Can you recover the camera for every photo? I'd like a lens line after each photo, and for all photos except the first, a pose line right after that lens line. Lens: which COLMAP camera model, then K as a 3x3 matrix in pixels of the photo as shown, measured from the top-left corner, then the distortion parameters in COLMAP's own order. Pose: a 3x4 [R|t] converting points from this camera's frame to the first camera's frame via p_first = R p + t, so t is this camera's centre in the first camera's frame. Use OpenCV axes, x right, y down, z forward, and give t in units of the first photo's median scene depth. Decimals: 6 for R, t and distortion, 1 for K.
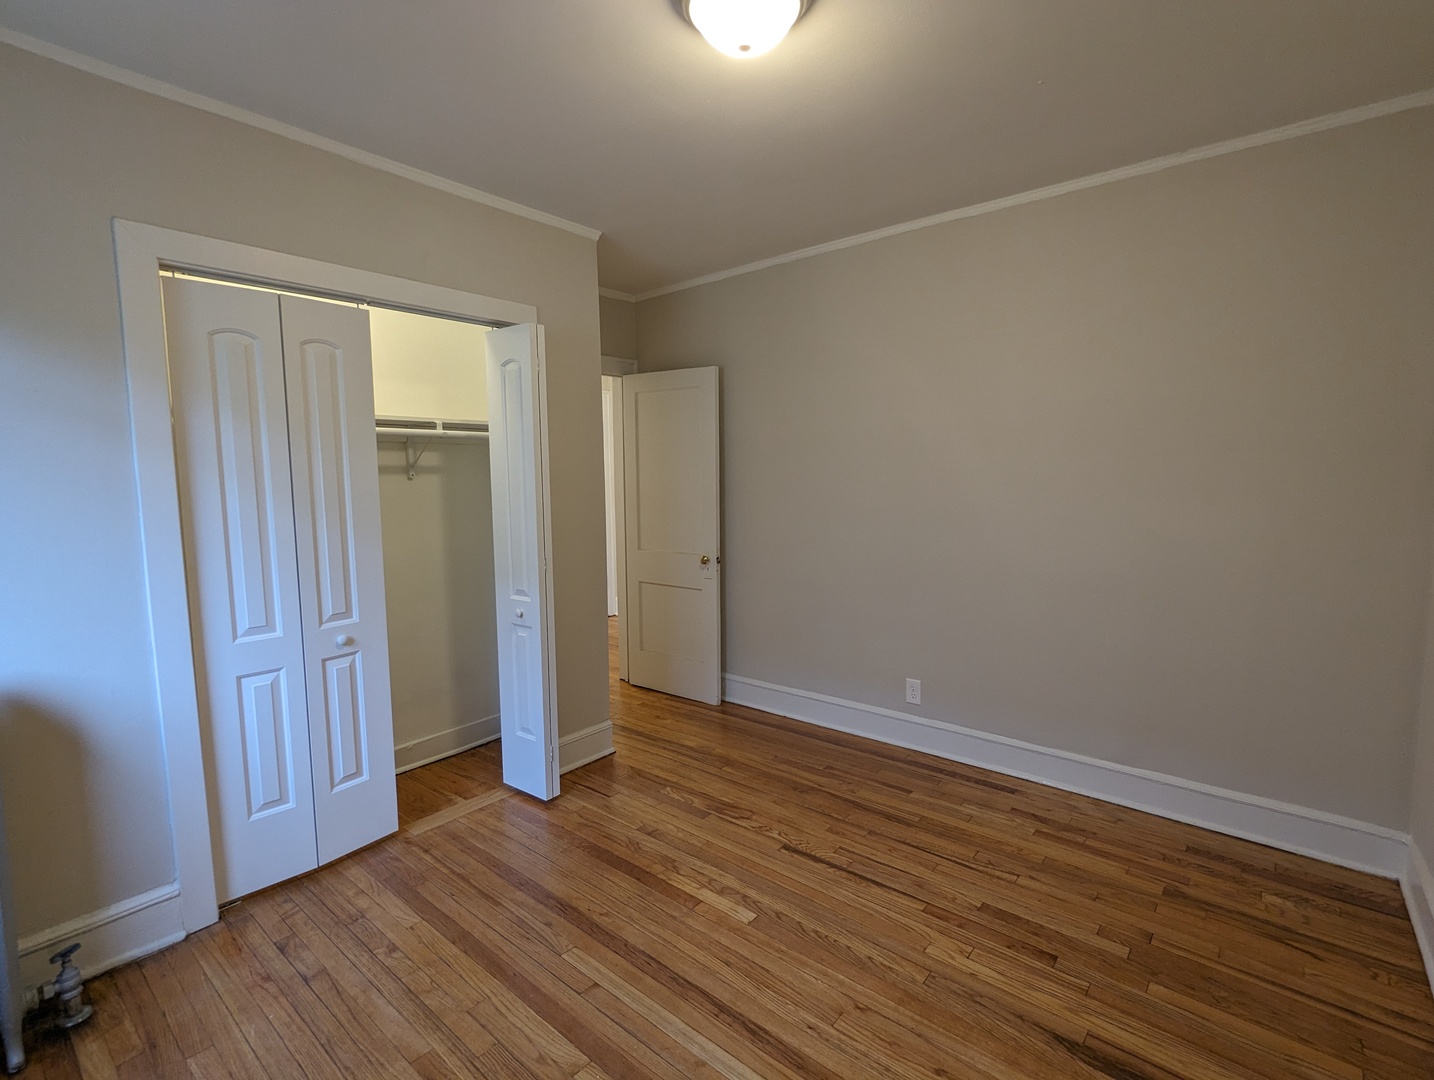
lens RADIAL K [[685.2, 0, 720.3], [0, 685.2, 533.0], [0, 0, 1]] dist [0.000463, 0.001321]
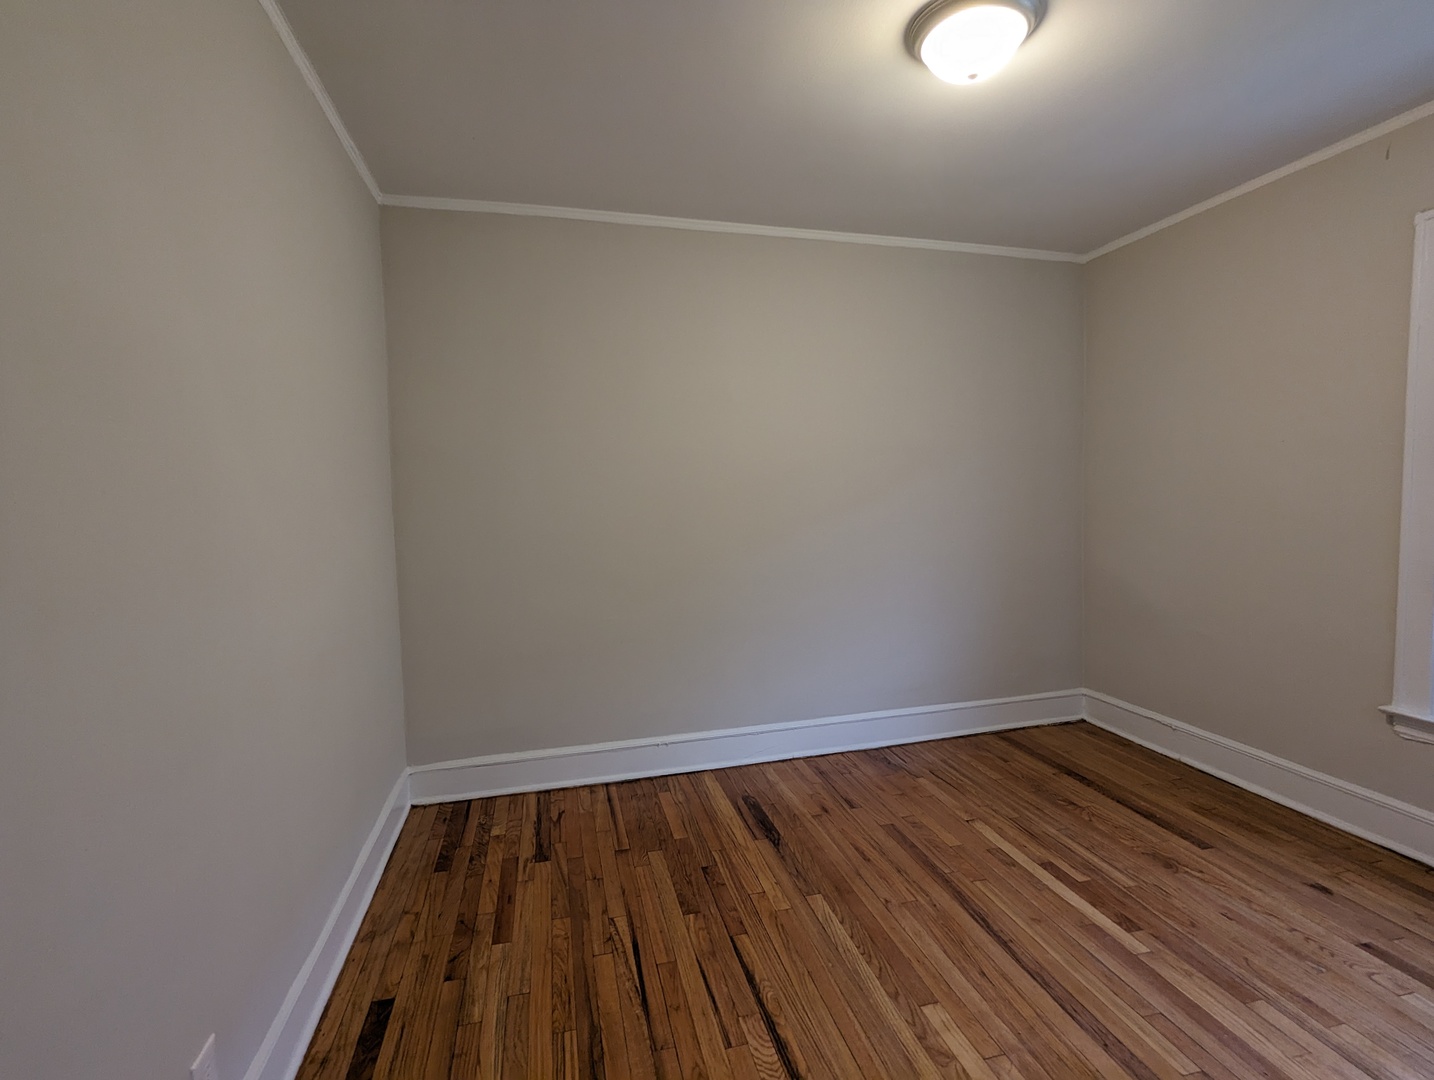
lens RADIAL K [[685.2, 0, 720.3], [0, 685.2, 533.0], [0, 0, 1]] dist [0.000463, 0.001321]
pose [[-0.807679, -0.008780, 0.589557, -0.200709], [0.087209, 0.987113, 0.134176, -0.104401], [-0.583137, 0.159786, -0.796504, 1.504022]]
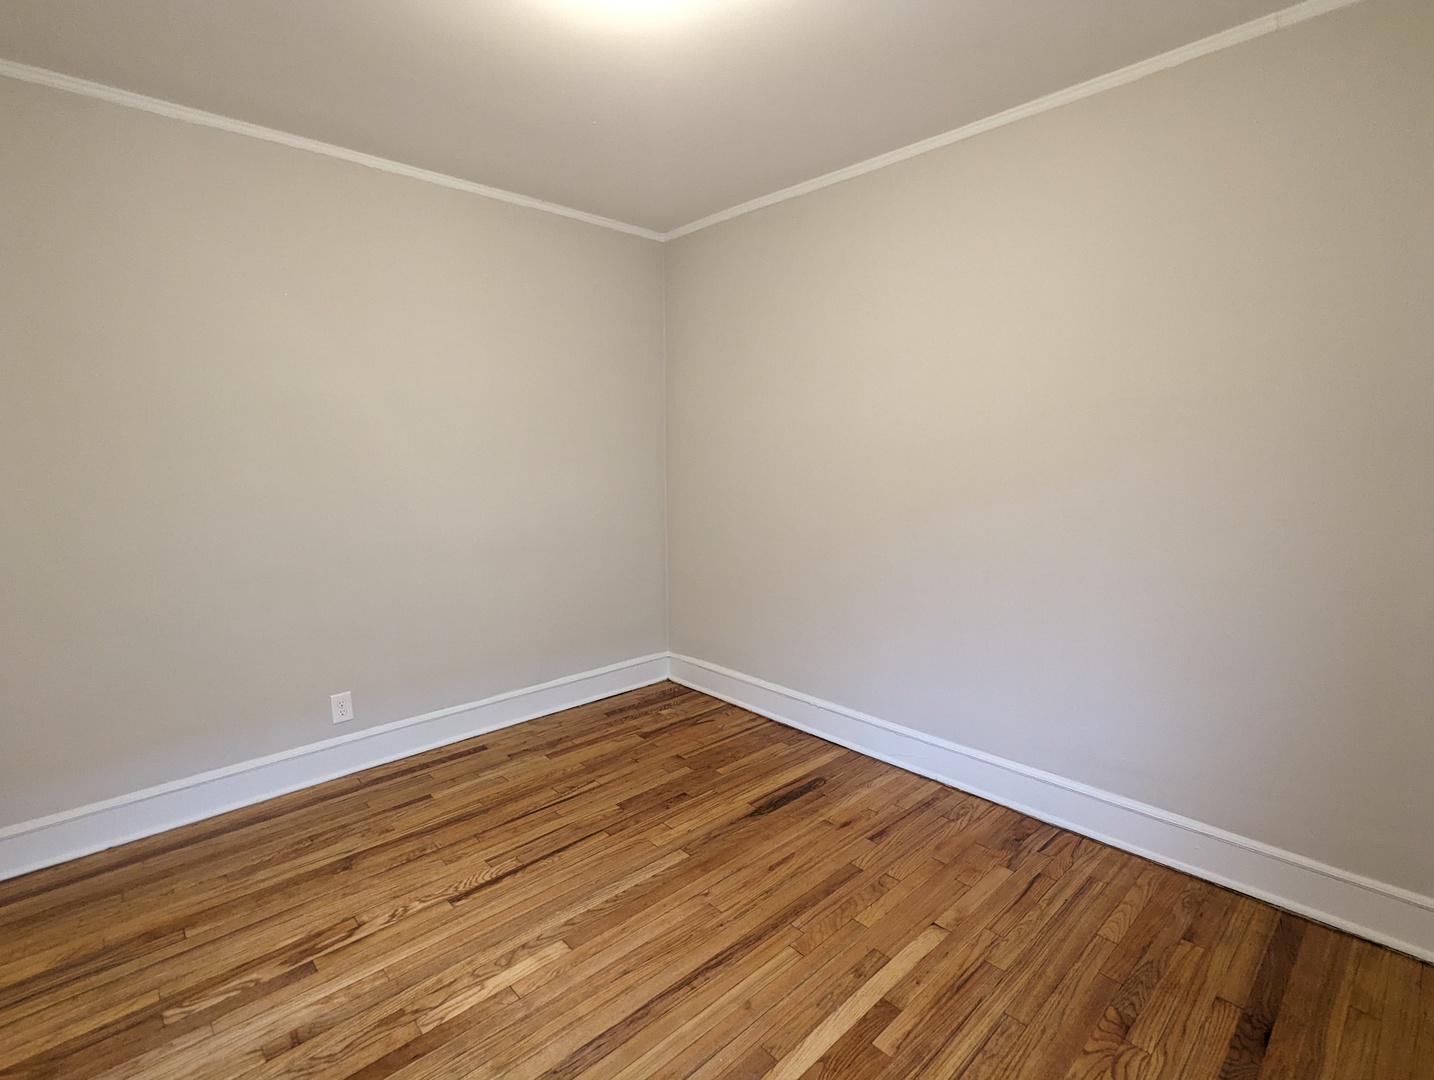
lens RADIAL K [[685.2, 0, 720.3], [0, 685.2, 533.0], [0, 0, 1]] dist [0.000463, 0.001321]
pose [[0.122926, -0.111995, 0.986076, -0.657275], [0.099491, 0.989997, 0.100038, -0.028807], [-0.987416, 0.085809, 0.132839, 0.565594]]
